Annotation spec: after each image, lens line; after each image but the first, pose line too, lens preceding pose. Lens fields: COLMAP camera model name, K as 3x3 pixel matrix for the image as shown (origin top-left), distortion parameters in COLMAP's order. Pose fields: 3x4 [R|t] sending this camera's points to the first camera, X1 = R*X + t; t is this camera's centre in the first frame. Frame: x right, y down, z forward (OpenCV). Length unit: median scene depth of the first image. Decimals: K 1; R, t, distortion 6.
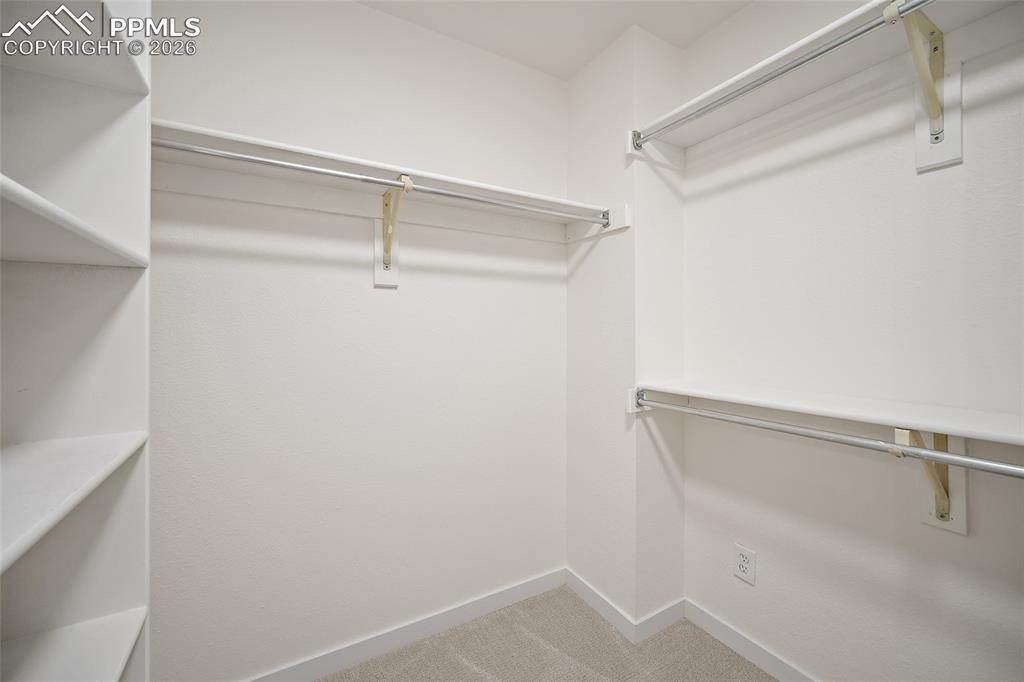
lens RADIAL K [[419.3, 0, 512.7], [0, 419.3, 321.2], [0, 0, 1]] dist [-0.000096, -0.000141]
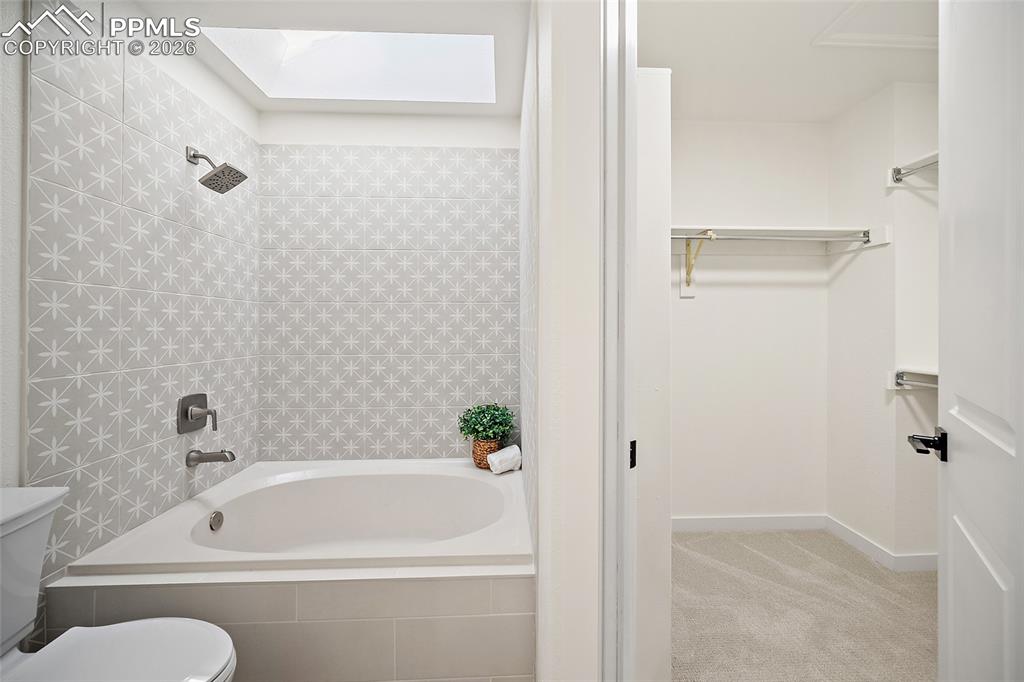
lens RADIAL K [[426.4, 0, 517.0], [0, 426.4, 325.8], [0, 0, 1]] dist [-0.002161, 0.000009]
pose [[0.883008, -0.000516, -0.469357, -0.111636], [0.008498, 0.999853, 0.014888, -0.004392], [0.469280, -0.017135, 0.882883, -0.664845]]
